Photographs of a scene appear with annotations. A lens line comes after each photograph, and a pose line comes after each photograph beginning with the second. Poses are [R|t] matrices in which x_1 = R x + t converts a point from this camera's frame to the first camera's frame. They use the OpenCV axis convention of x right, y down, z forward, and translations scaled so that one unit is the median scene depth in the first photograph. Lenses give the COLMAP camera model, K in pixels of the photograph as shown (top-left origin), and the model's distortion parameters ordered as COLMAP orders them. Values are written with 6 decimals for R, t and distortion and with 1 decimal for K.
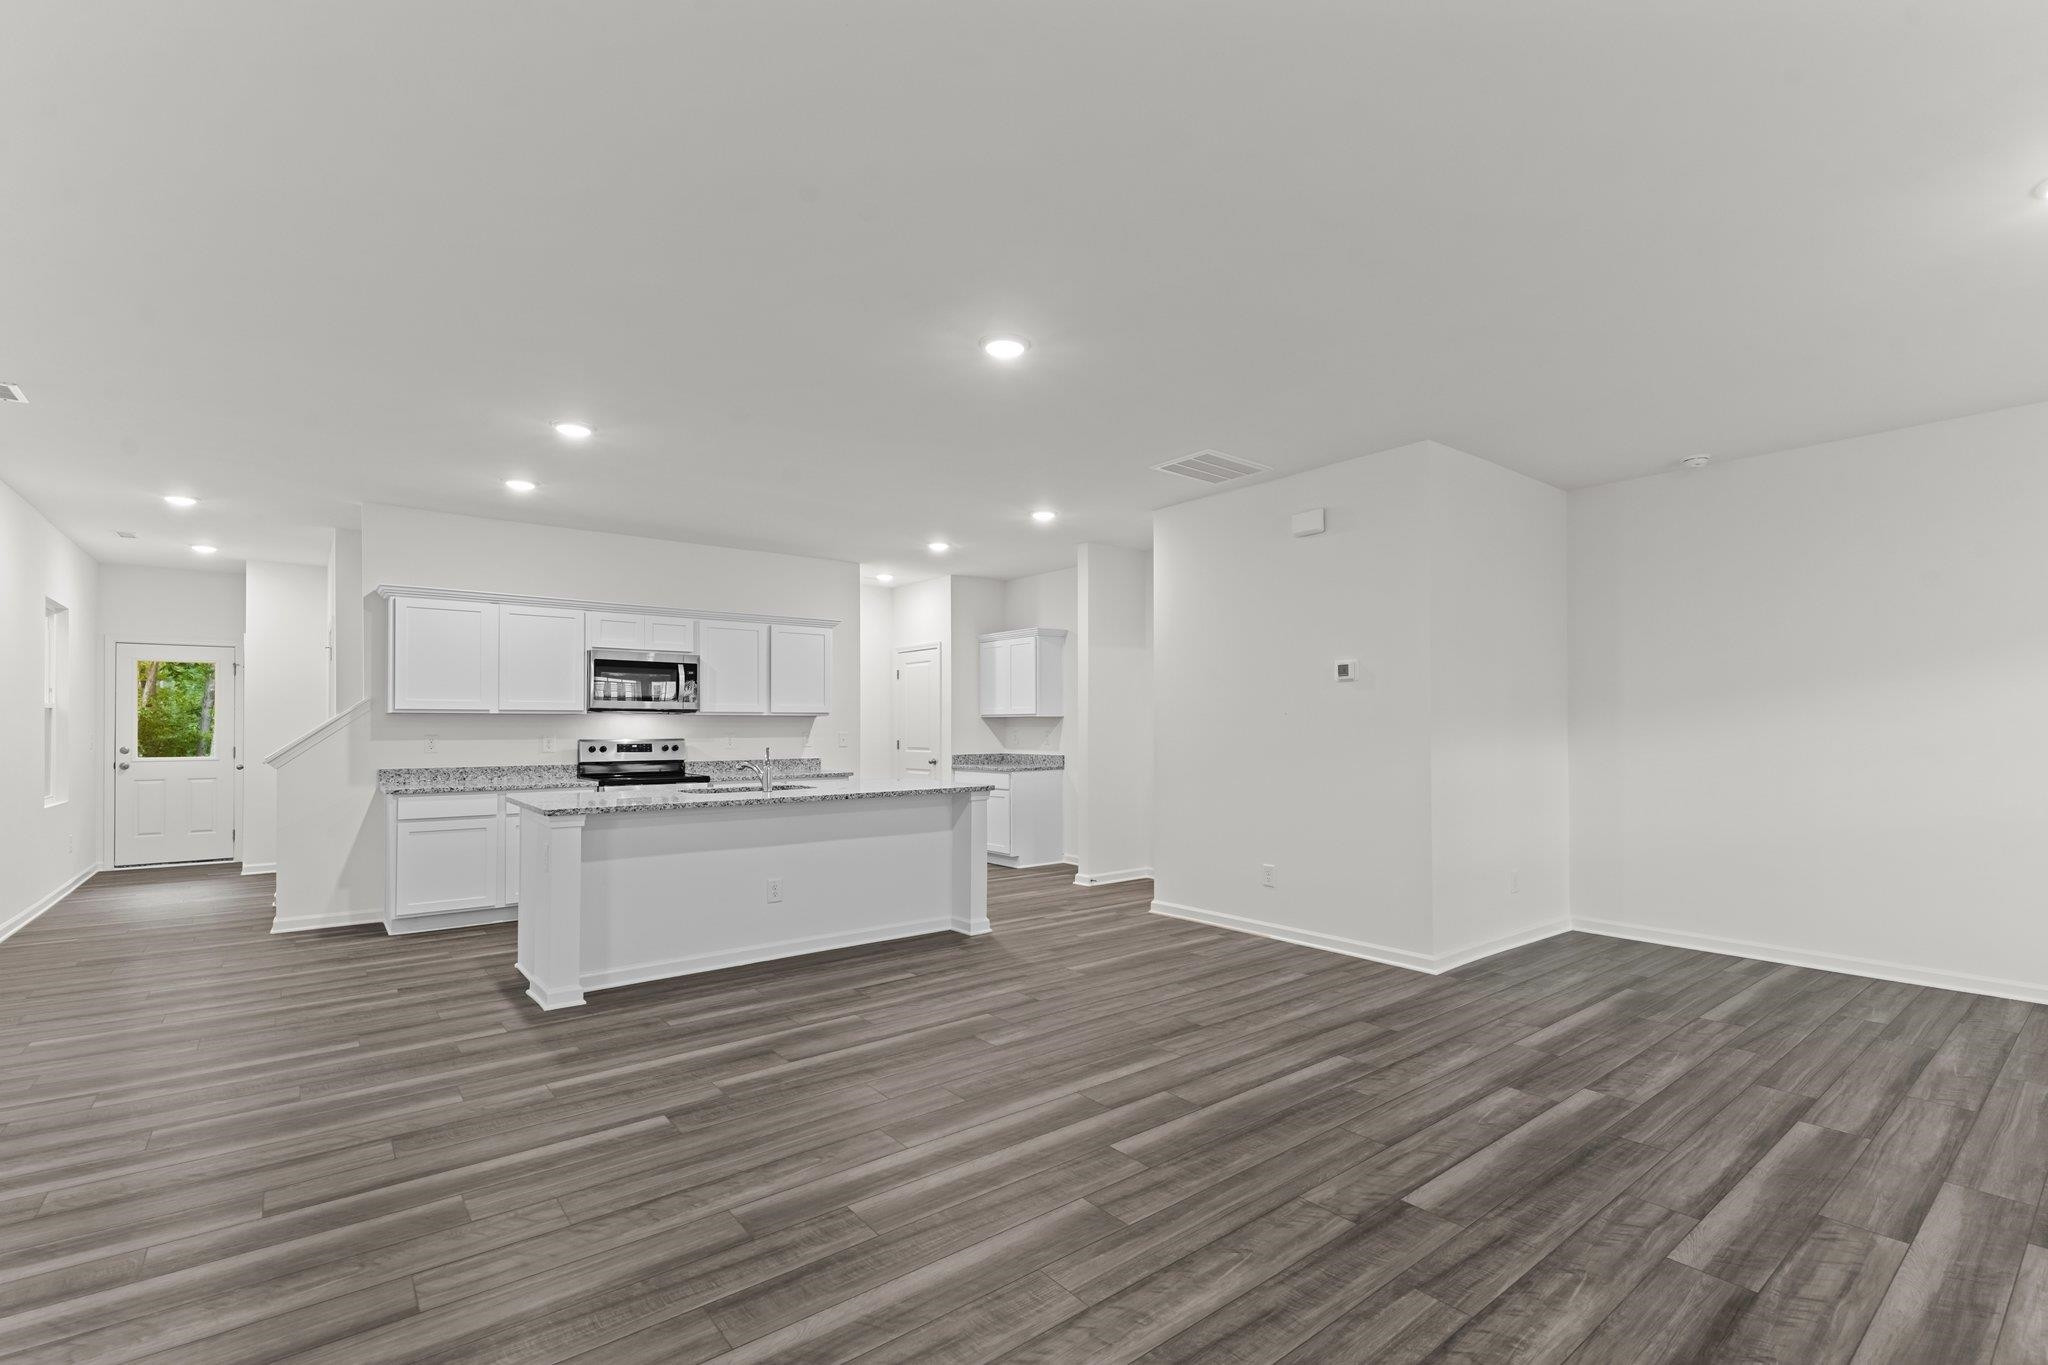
lens RADIAL K [[919.1, 0, 1039.1], [0, 919.1, 727.6], [0, 0, 1]] dist [0.018790, -0.010200]
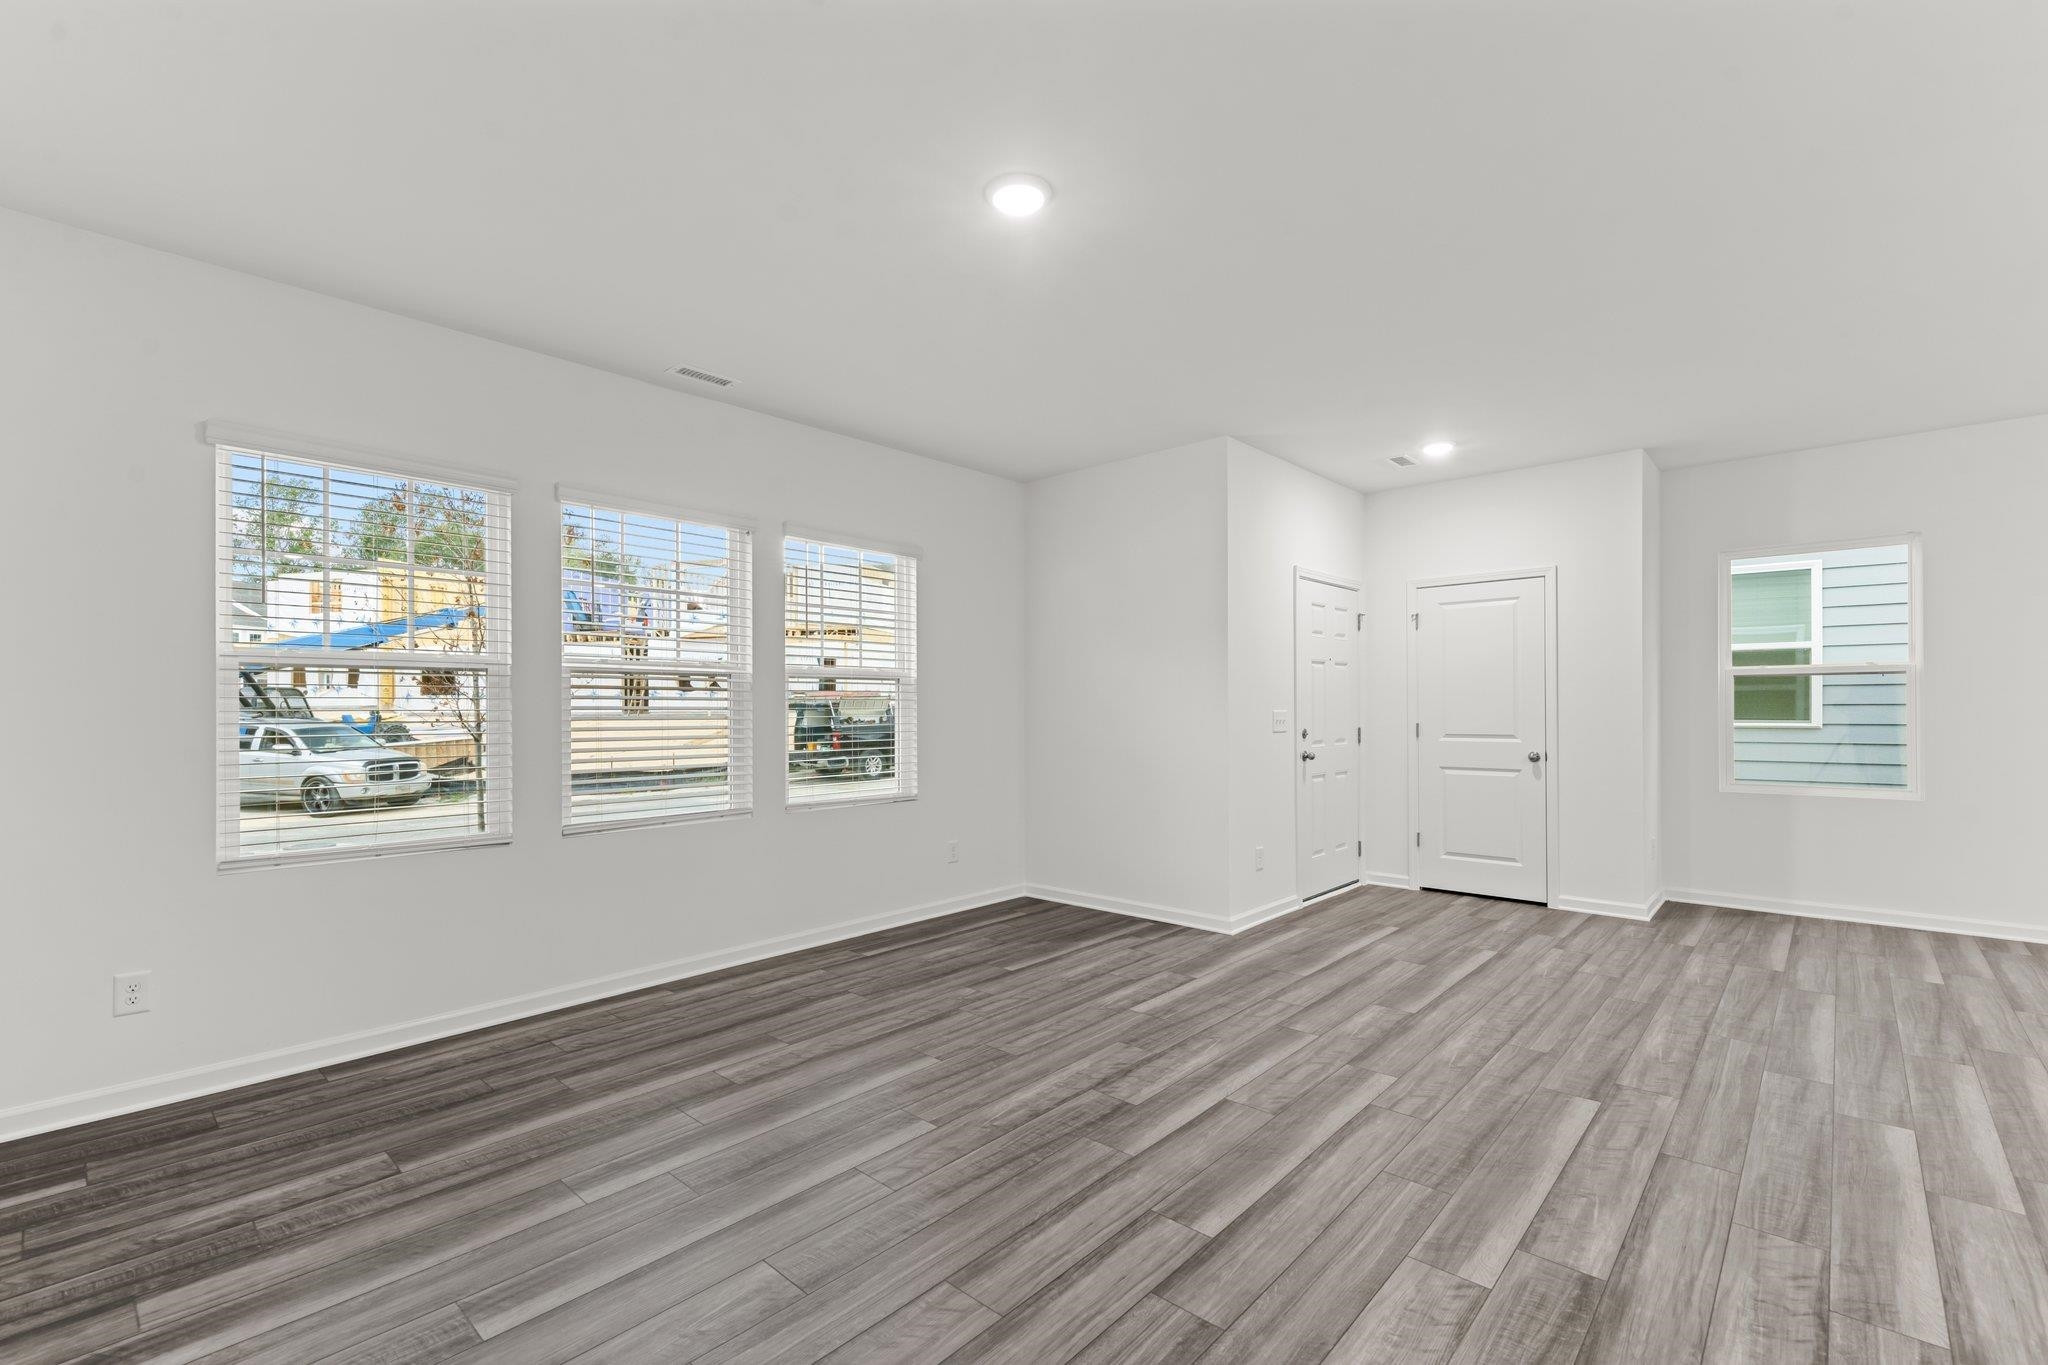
lens RADIAL K [[893.6, 0, 1022.0], [0, 893.6, 703.7], [0, 0, 1]] dist [0.013765, -0.007753]
pose [[-0.989025, 0.005702, -0.147638, 0.699914], [0.006139, 0.999978, -0.002504, -0.000540], [0.147621, -0.003383, -0.989038, 1.100499]]
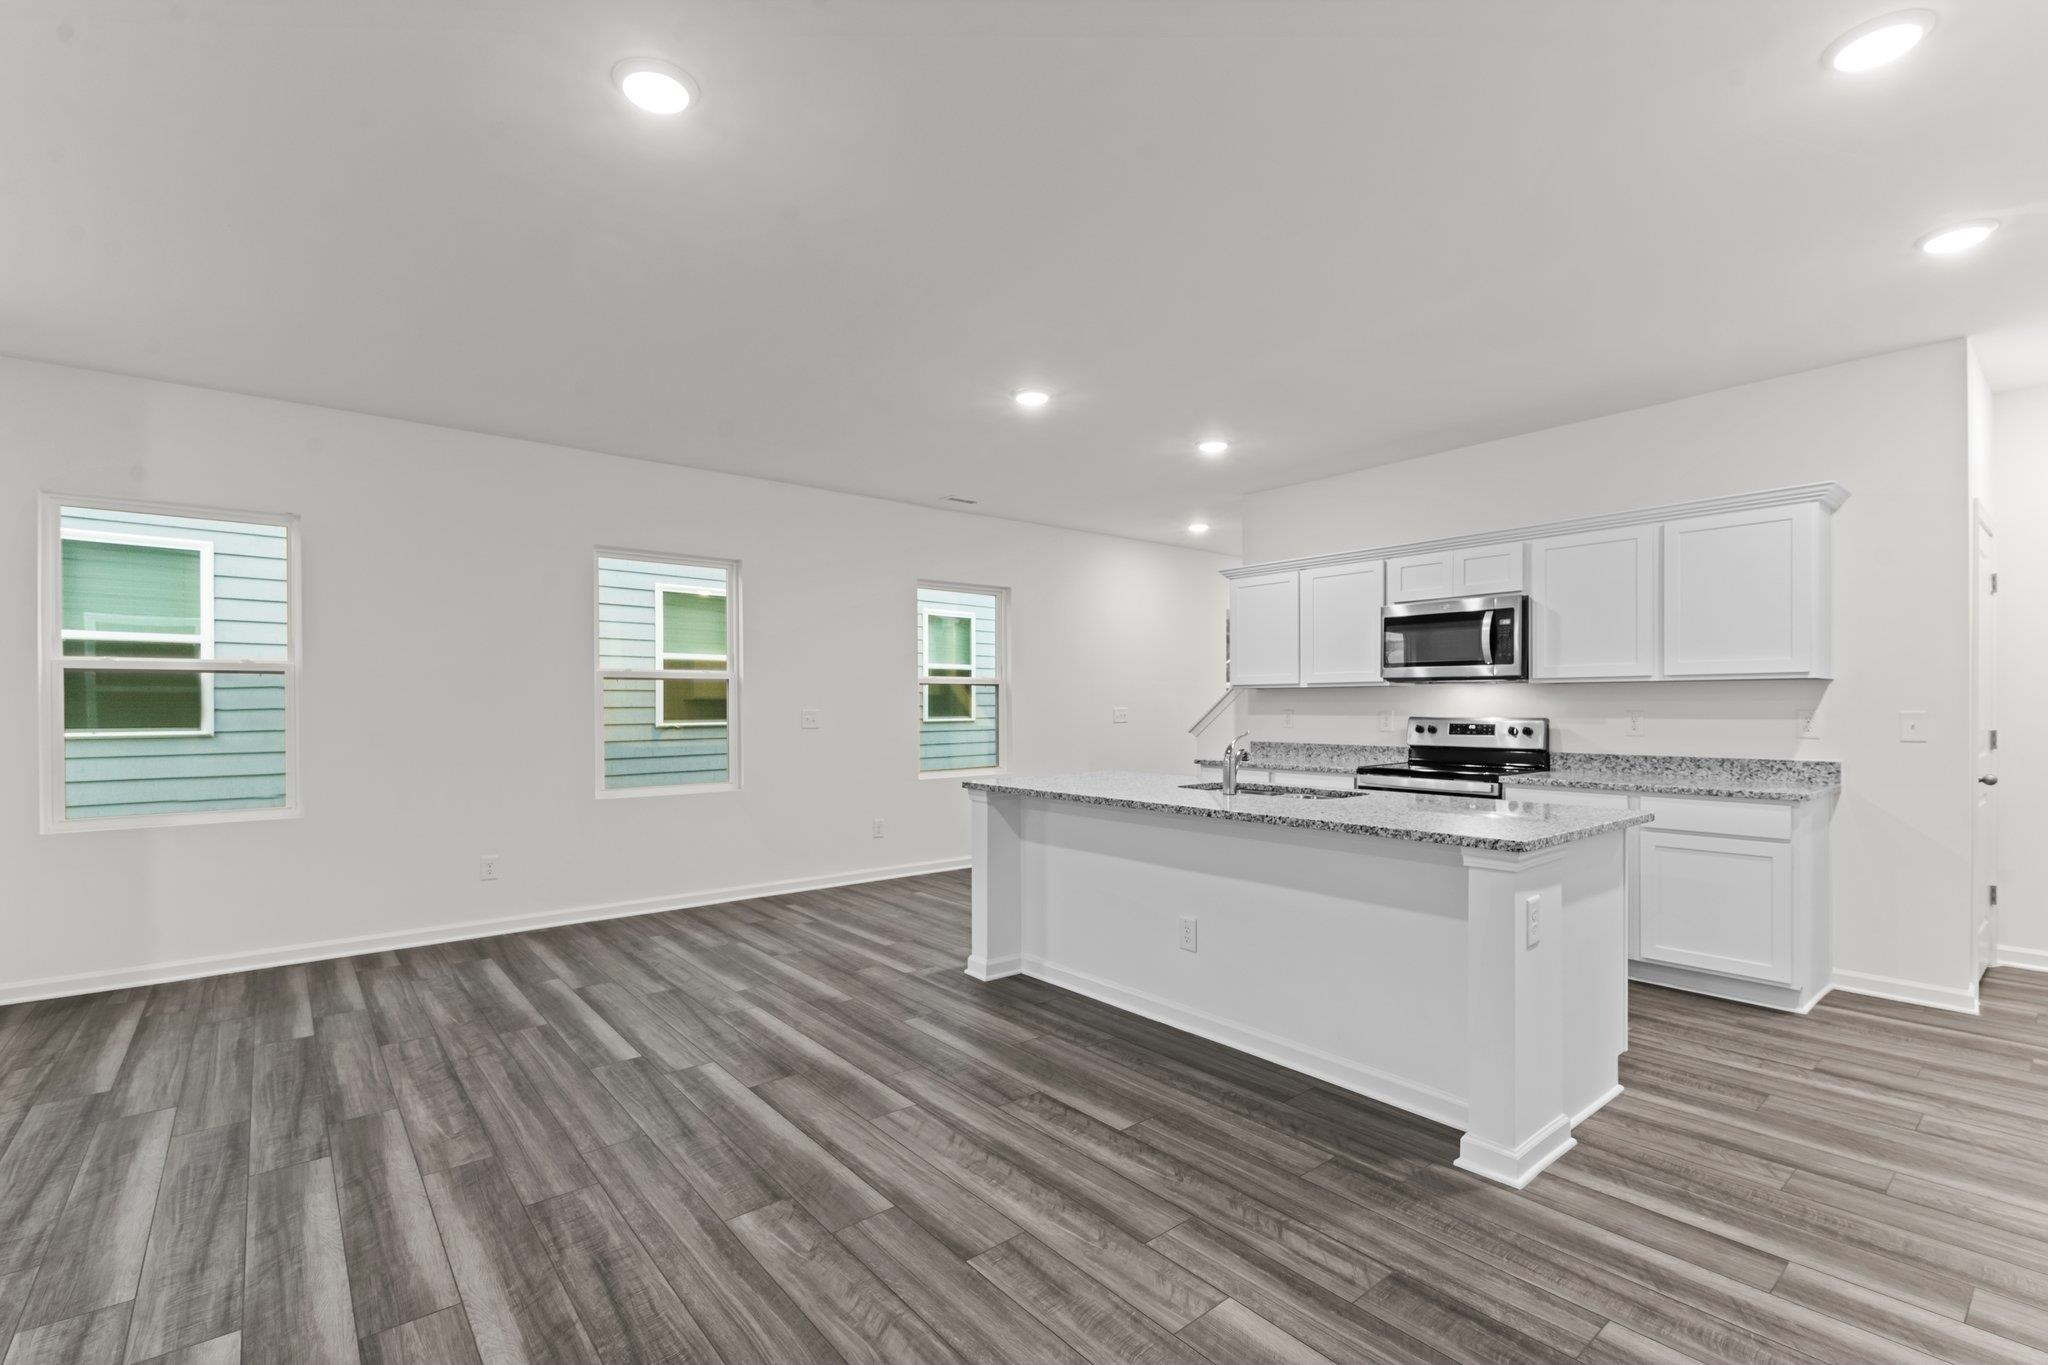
lens RADIAL K [[909.1, 0, 1020.3], [0, 909.1, 714.0], [0, 0, 1]] dist [0.012940, -0.009153]
pose [[0.004626, 0.011721, -0.999921, 0.447850], [0.002806, 0.999927, 0.011734, 0.000171], [0.999985, -0.002860, 0.004593, 0.955096]]
